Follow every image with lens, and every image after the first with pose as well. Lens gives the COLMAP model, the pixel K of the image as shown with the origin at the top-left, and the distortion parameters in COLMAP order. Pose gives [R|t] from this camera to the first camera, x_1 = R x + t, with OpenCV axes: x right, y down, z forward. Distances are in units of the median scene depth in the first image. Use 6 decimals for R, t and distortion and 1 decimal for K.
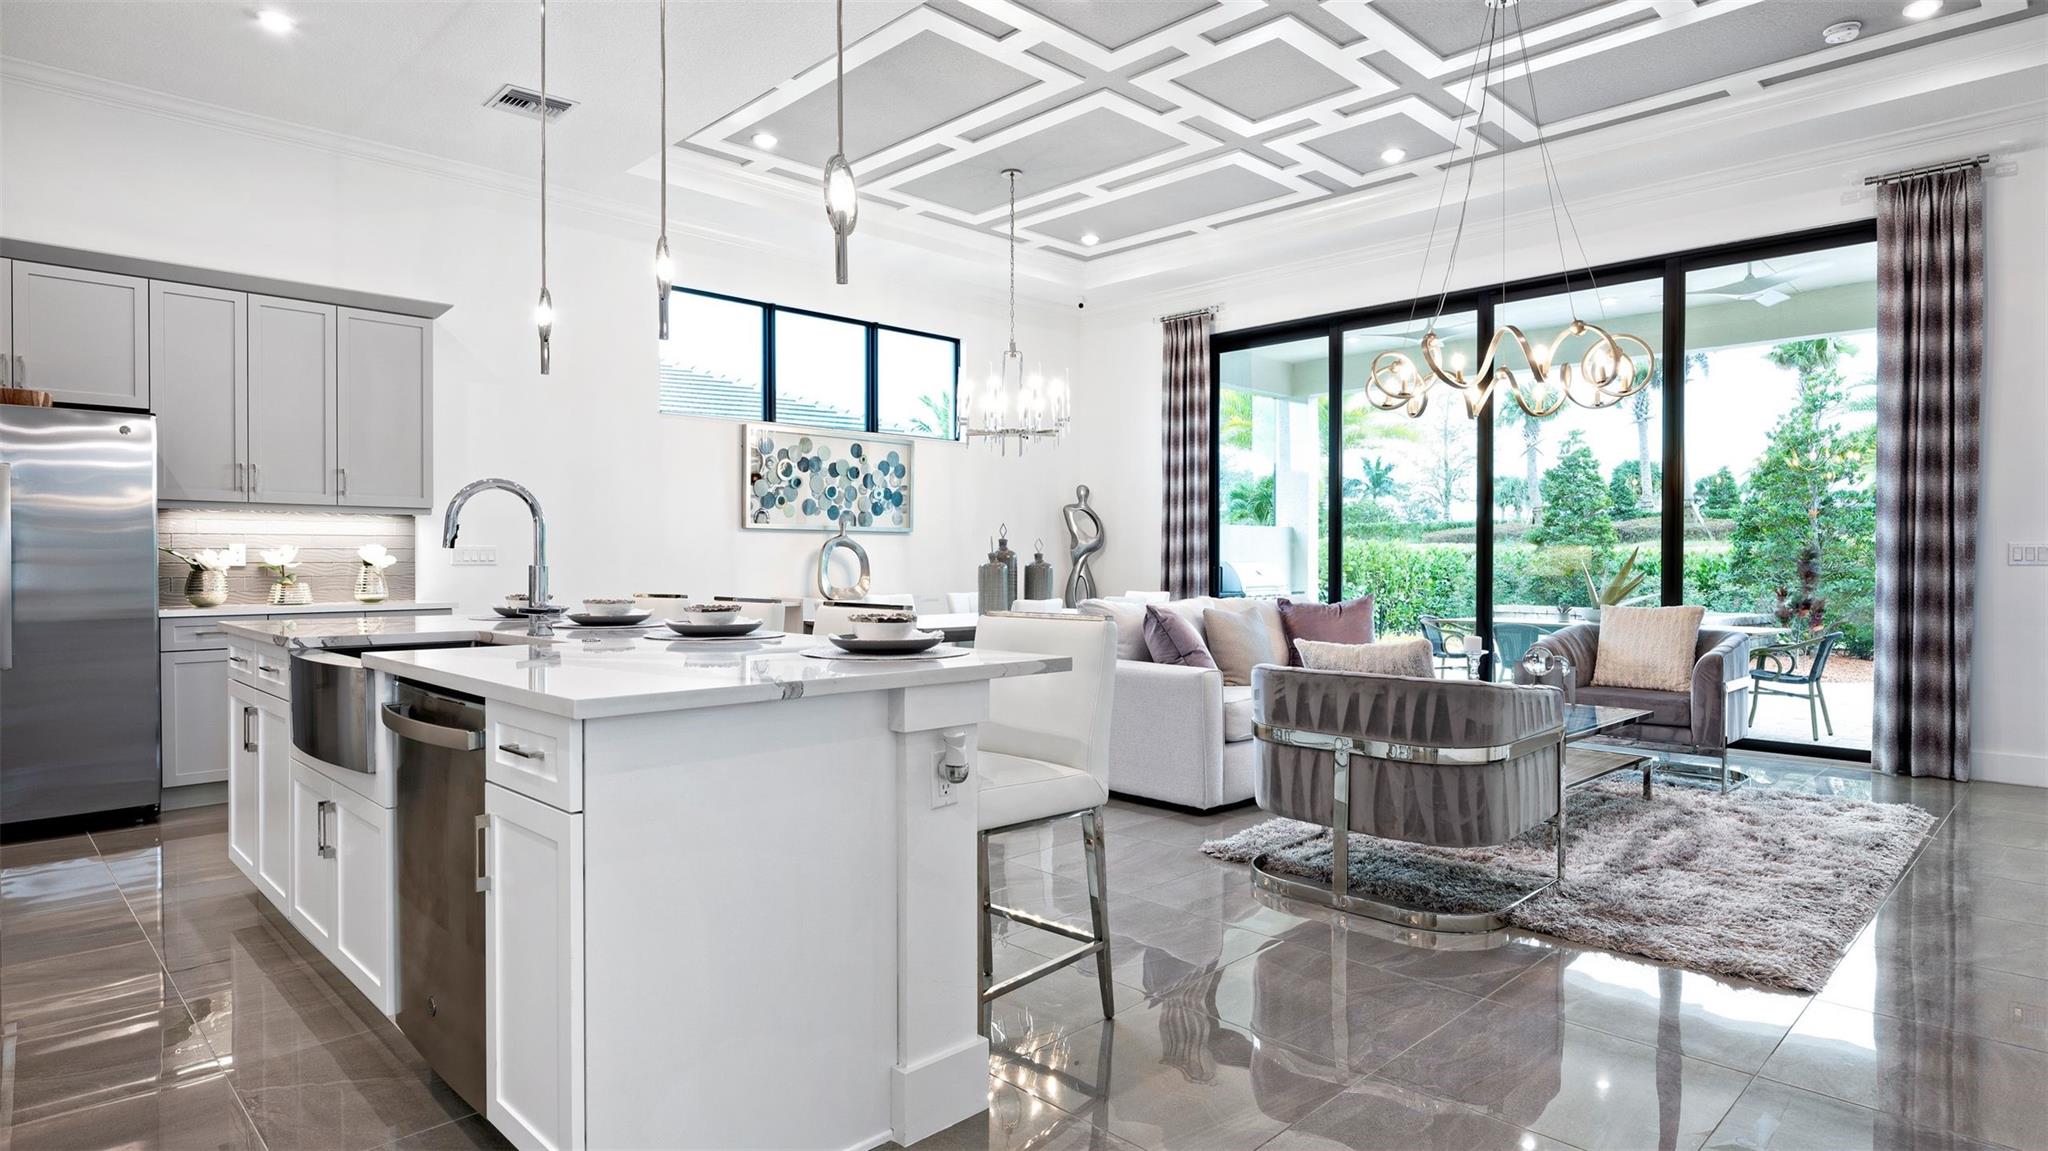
lens RADIAL K [[1124.9, 0, 1027.4], [0, 1124.9, 564.4], [0, 0, 1]] dist [0.000609, 0.001234]
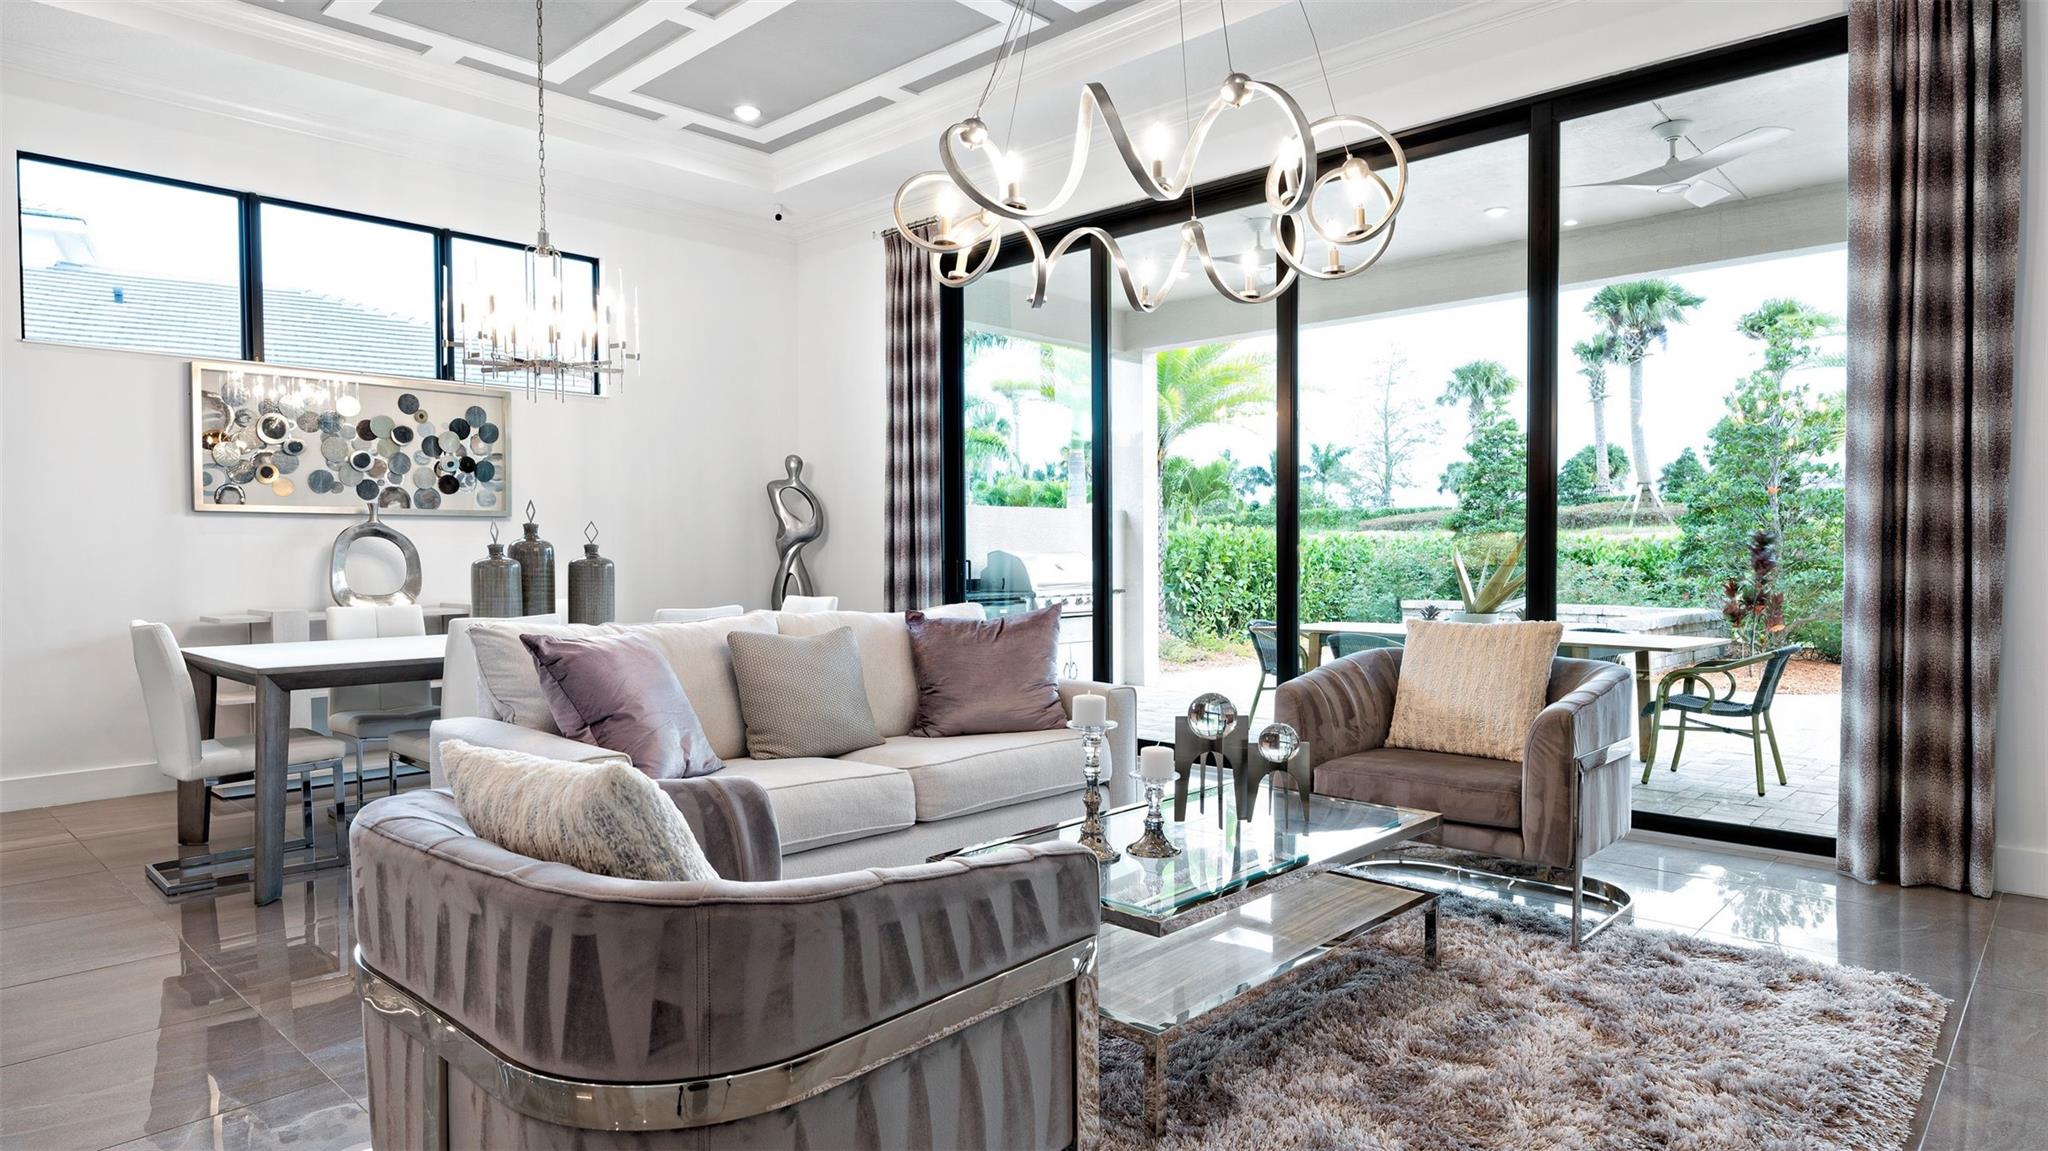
lens RADIAL K [[1124.9, 0, 955.3], [0, 1124.9, 569.9], [0, 0, 1]] dist [0.000609, 0.001234]
pose [[0.999620, -0.005883, -0.026941, 0.226145], [0.006222, 0.999903, 0.012484, -0.001224], [0.026864, -0.012647, 0.999559, 0.295016]]
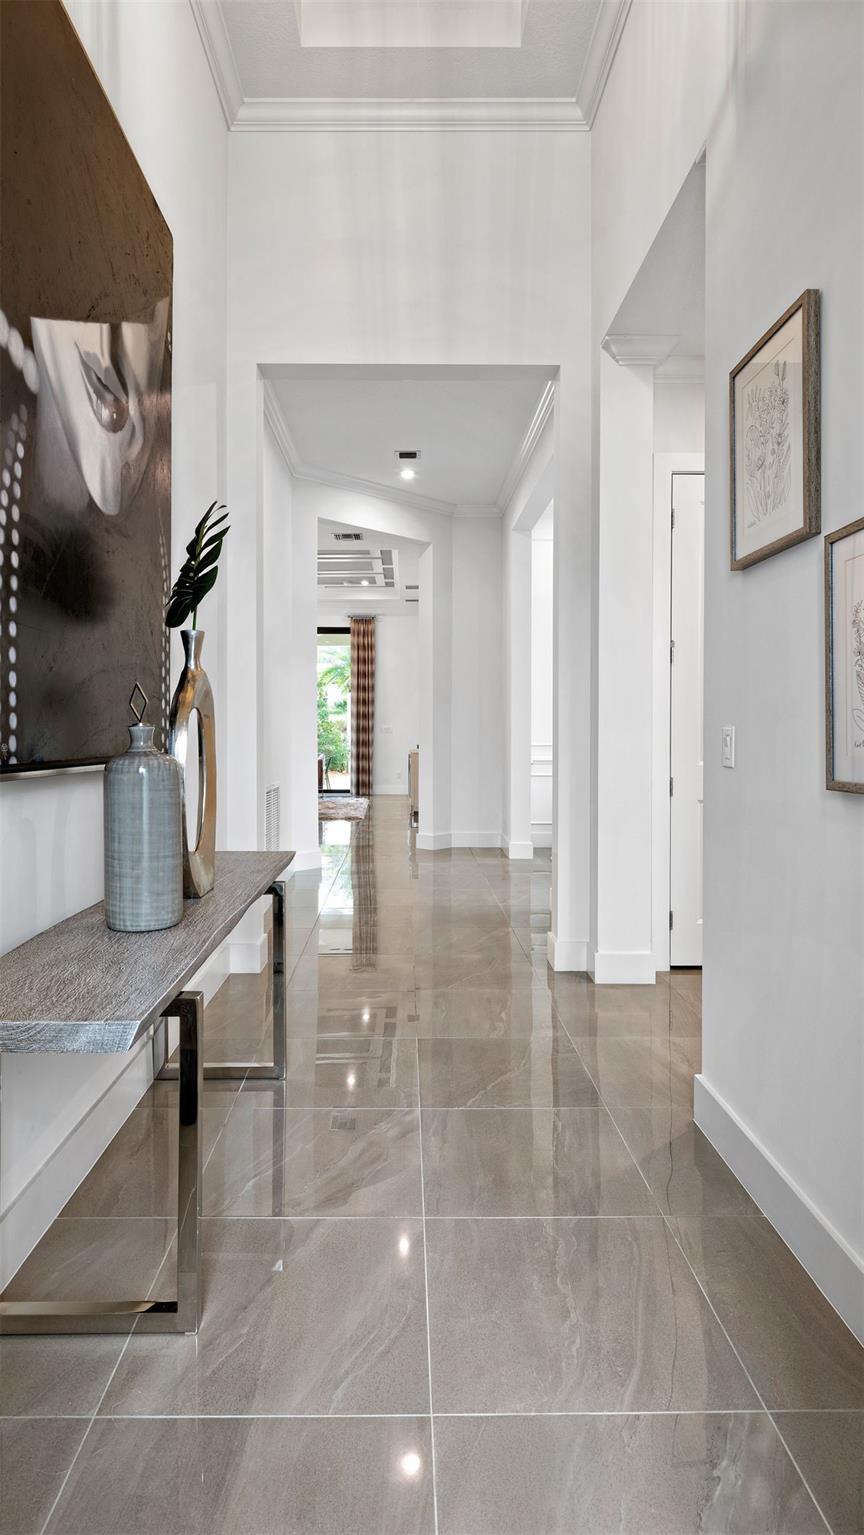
lens RADIAL K [[843.1, 0, 428.5], [0, 843.1, 757.2], [0, 0, 1]] dist [0.000609, 0.001234]
pose [[0.736381, -0.019450, 0.676287, -0.659137], [0.004768, 0.999711, 0.023561, 0.012492], [-0.676550, -0.014125, 0.736261, -0.854085]]
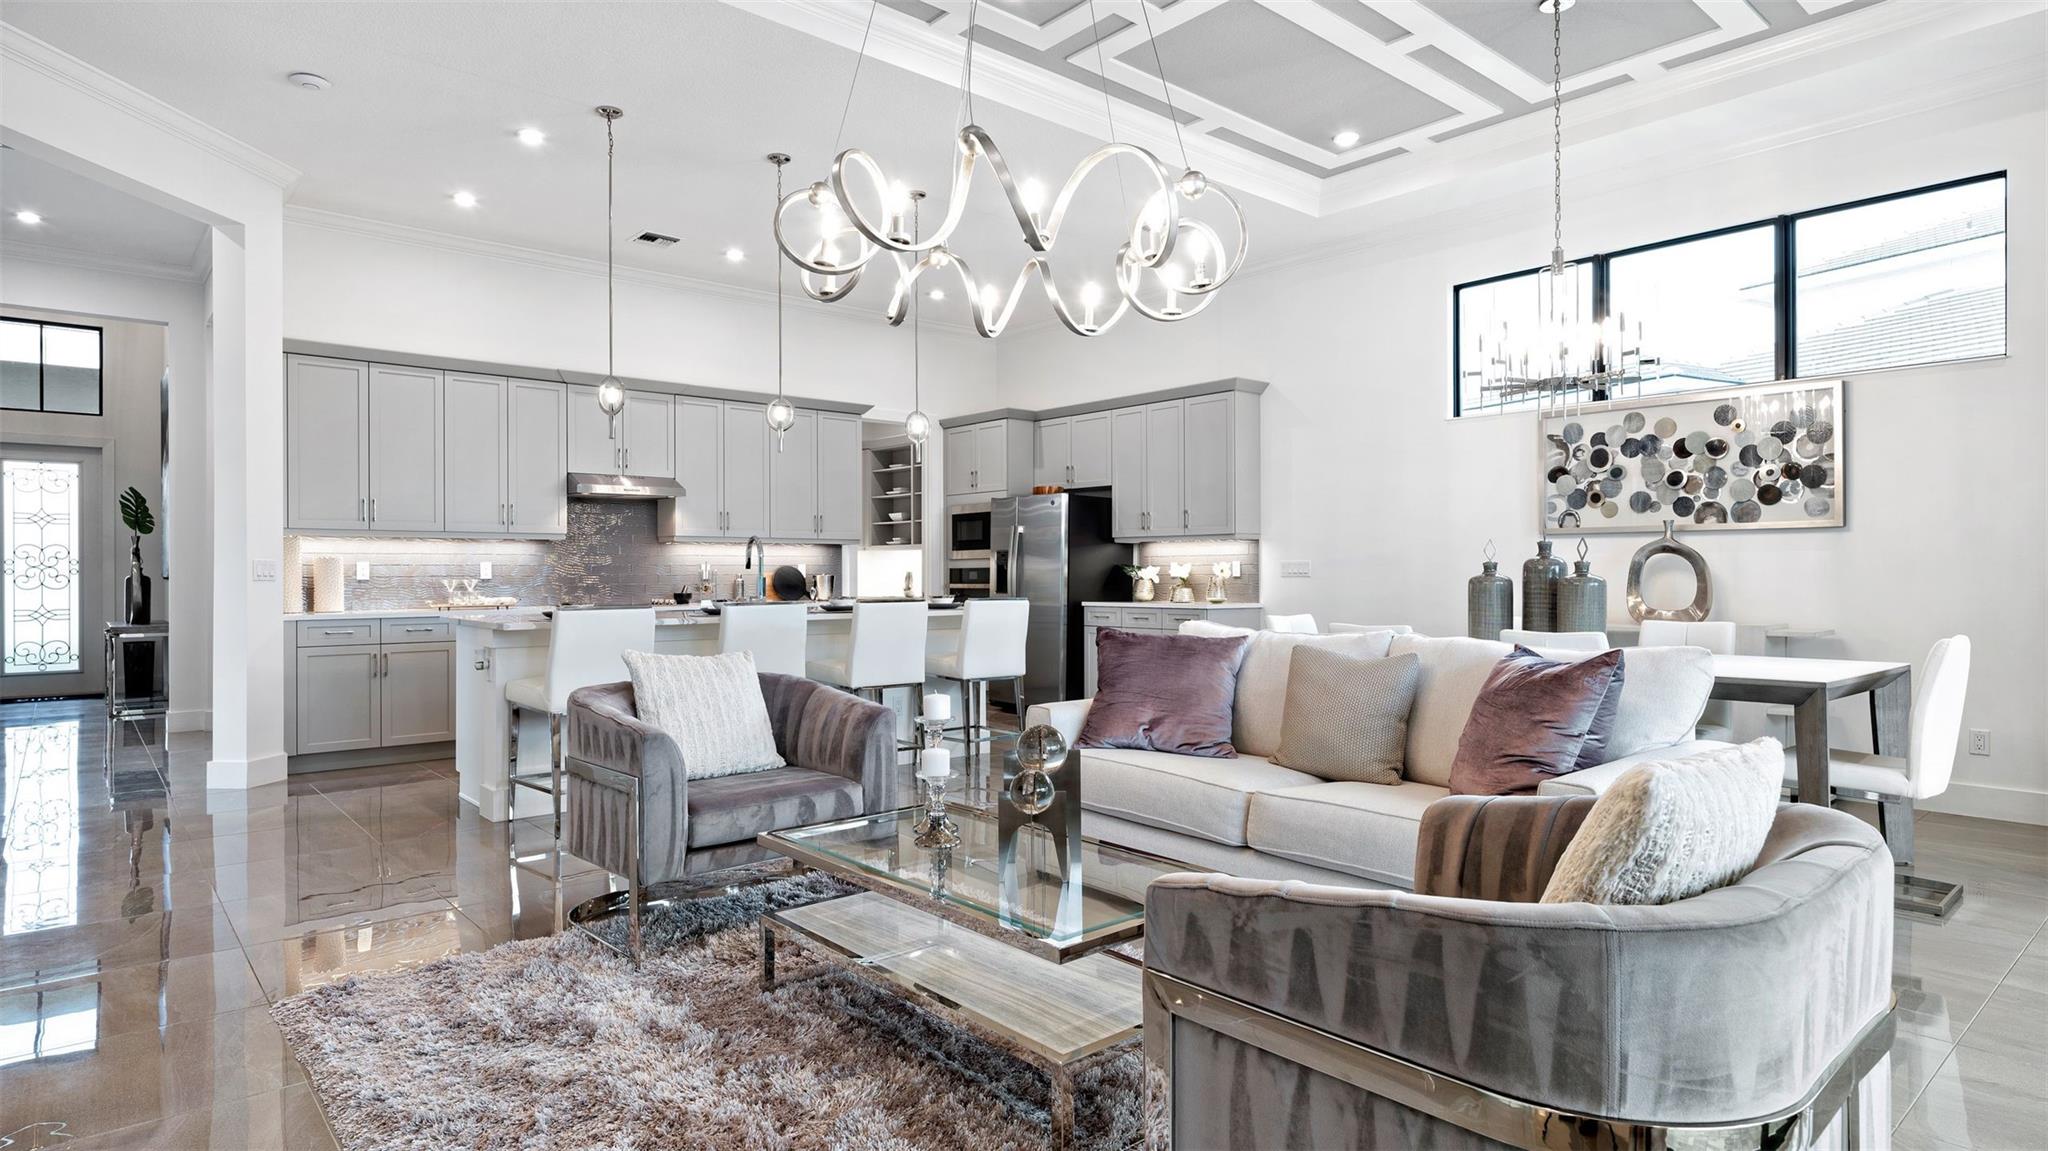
lens RADIAL K [[1124.9, 0, 1062.9], [0, 1124.9, 575.7], [0, 0, 1]] dist [0.000609, 0.001234]
pose [[-0.064589, 0.000952, -0.997912, 0.595363], [-0.002137, 0.999997, 0.001093, -0.000864], [0.997910, 0.002203, -0.064587, 0.656121]]
